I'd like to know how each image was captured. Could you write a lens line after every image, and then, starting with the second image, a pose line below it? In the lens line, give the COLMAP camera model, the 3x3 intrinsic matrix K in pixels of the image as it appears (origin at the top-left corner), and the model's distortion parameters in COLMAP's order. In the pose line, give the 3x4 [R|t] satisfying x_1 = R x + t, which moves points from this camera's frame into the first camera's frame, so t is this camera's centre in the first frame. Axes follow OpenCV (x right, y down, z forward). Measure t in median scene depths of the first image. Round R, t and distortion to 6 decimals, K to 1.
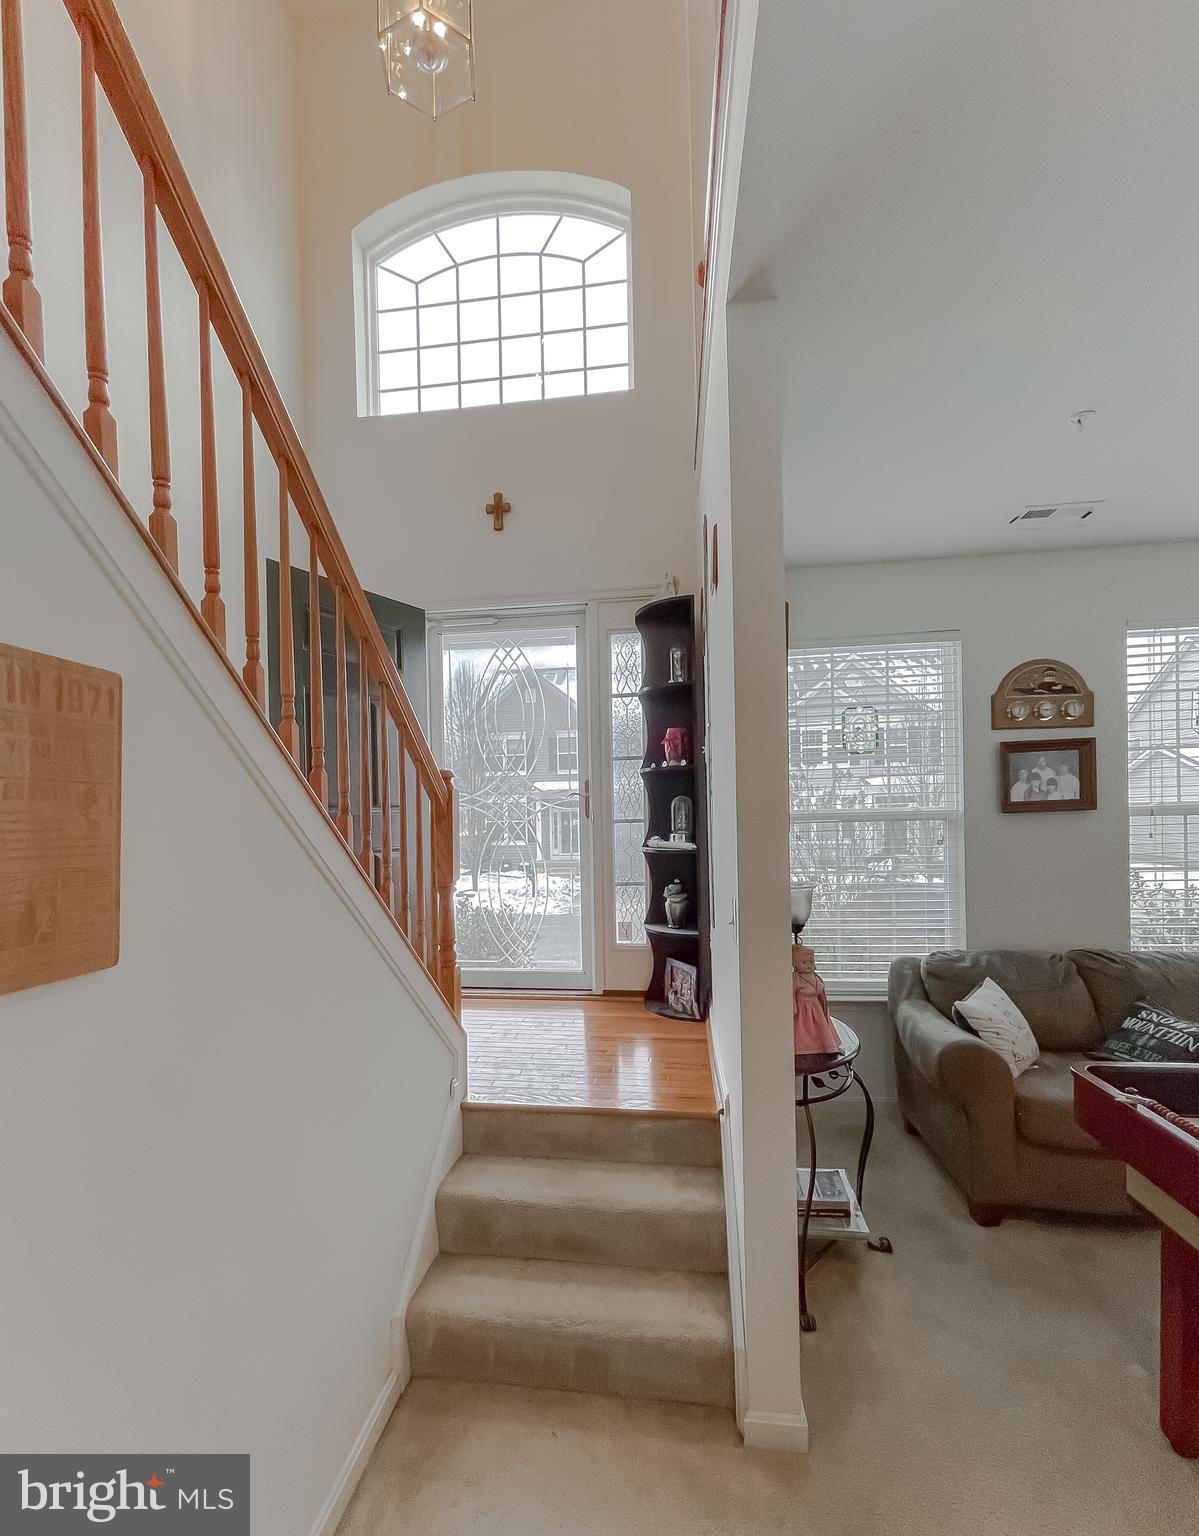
lens RADIAL K [[695.0, 0, 590.3], [0, 695.0, 809.7], [0, 0, 1]] dist [0.001757, 0.000197]
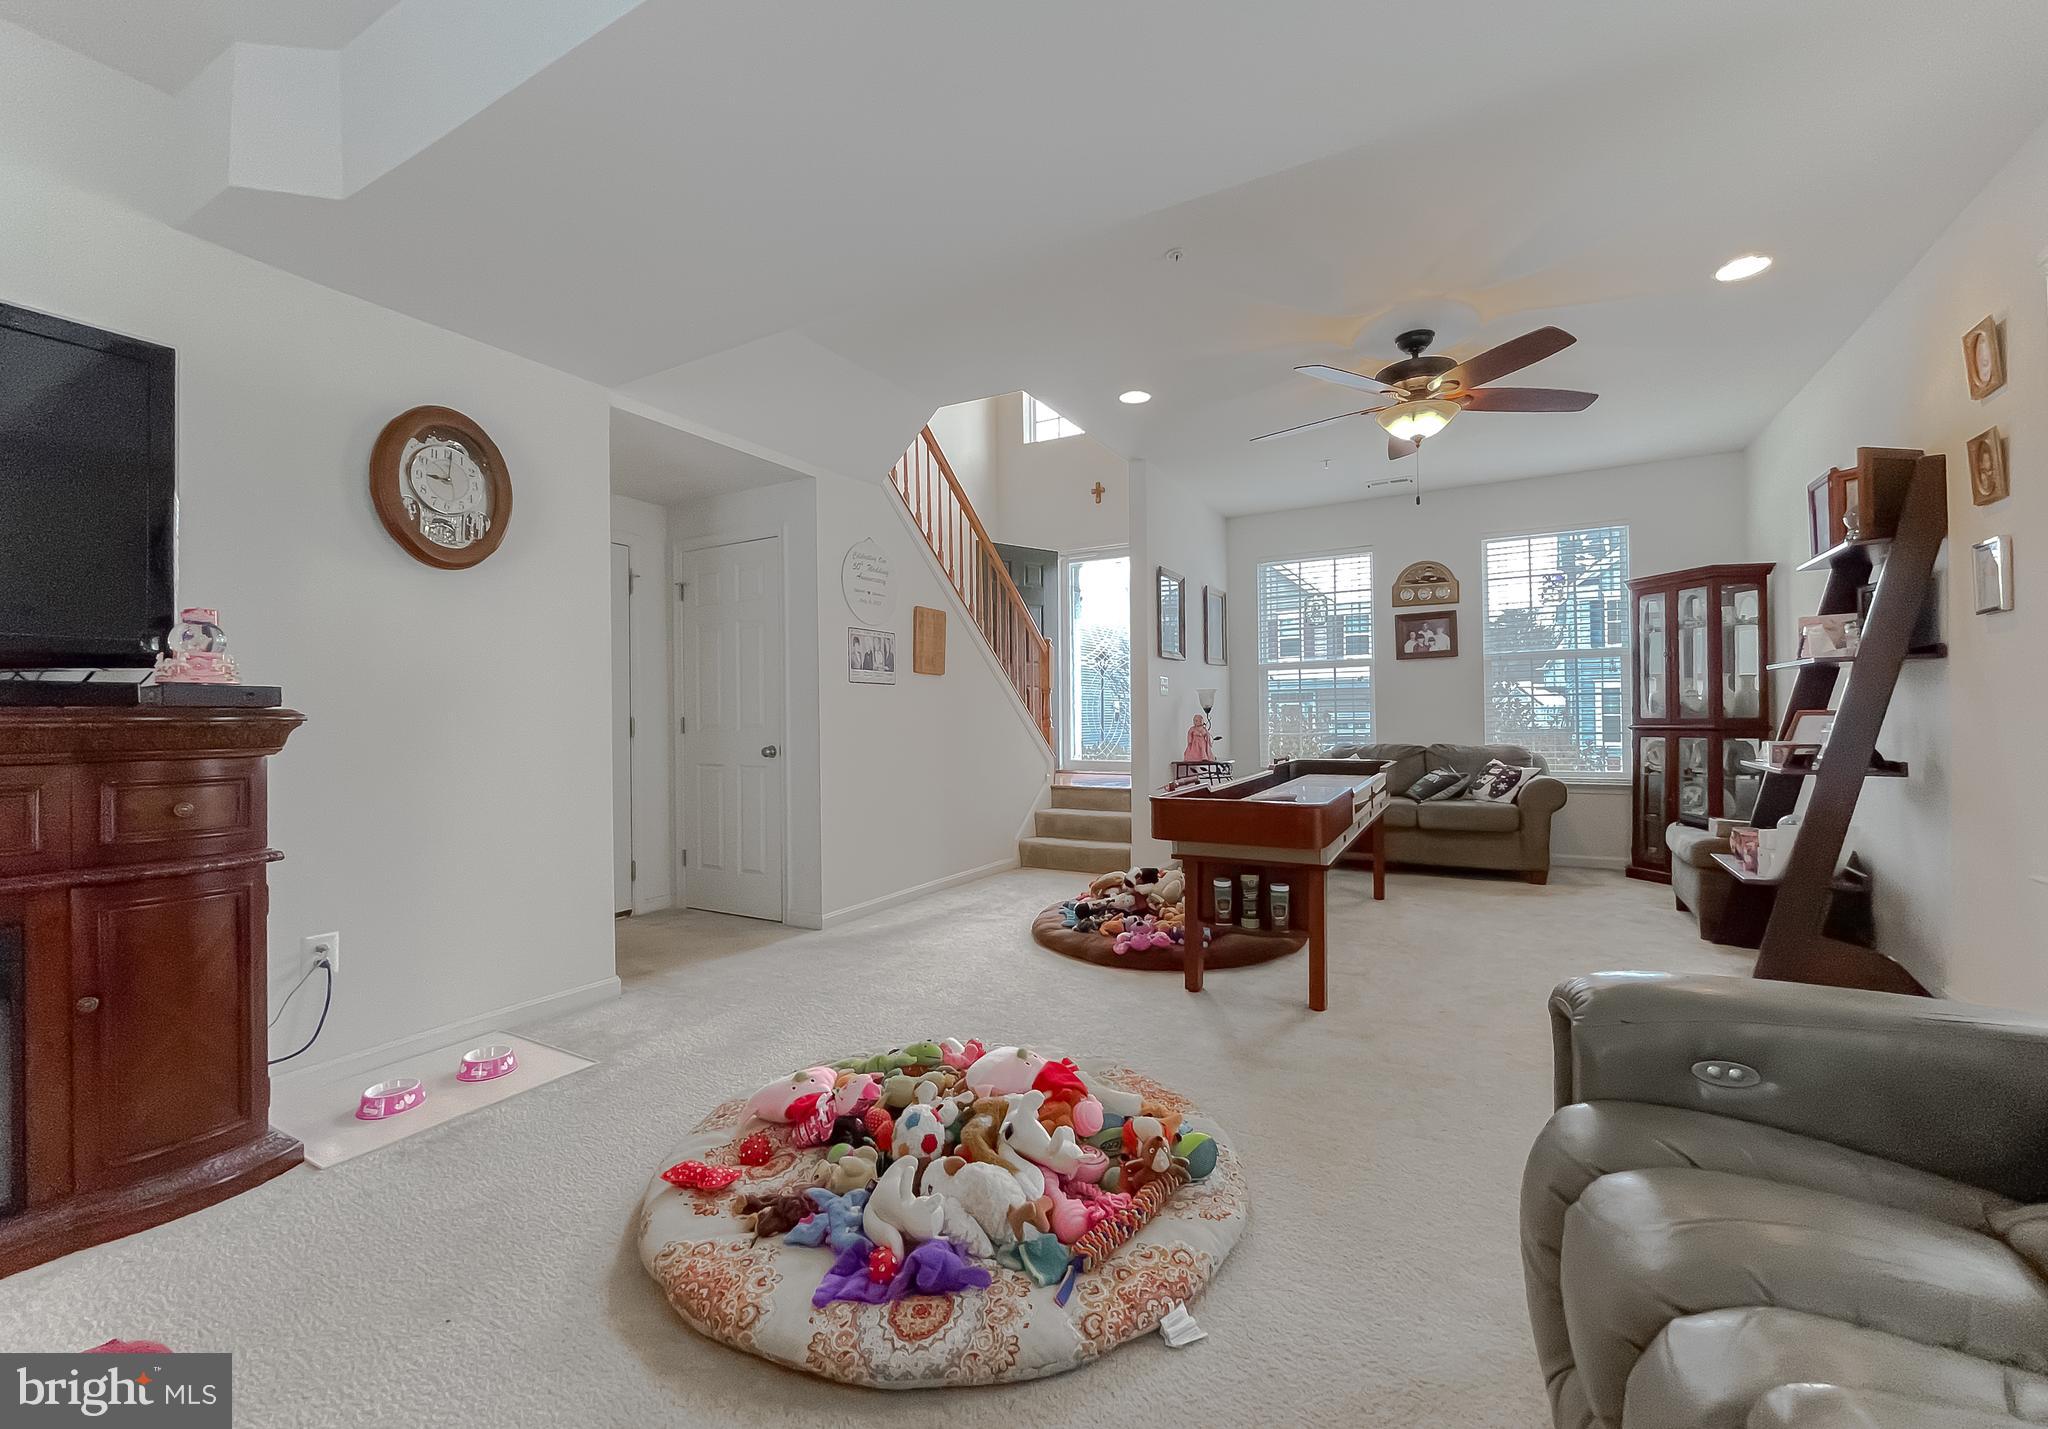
lens RADIAL K [[836.3, 0, 1024.0], [0, 836.3, 714.5], [0, 0, 1]] dist [0.000030, 0.000003]
pose [[0.927752, 0.009004, -0.373088, 0.515964], [-0.007127, 0.999954, 0.006409, 0.123205], [0.373128, -0.003287, 0.927774, -1.085323]]
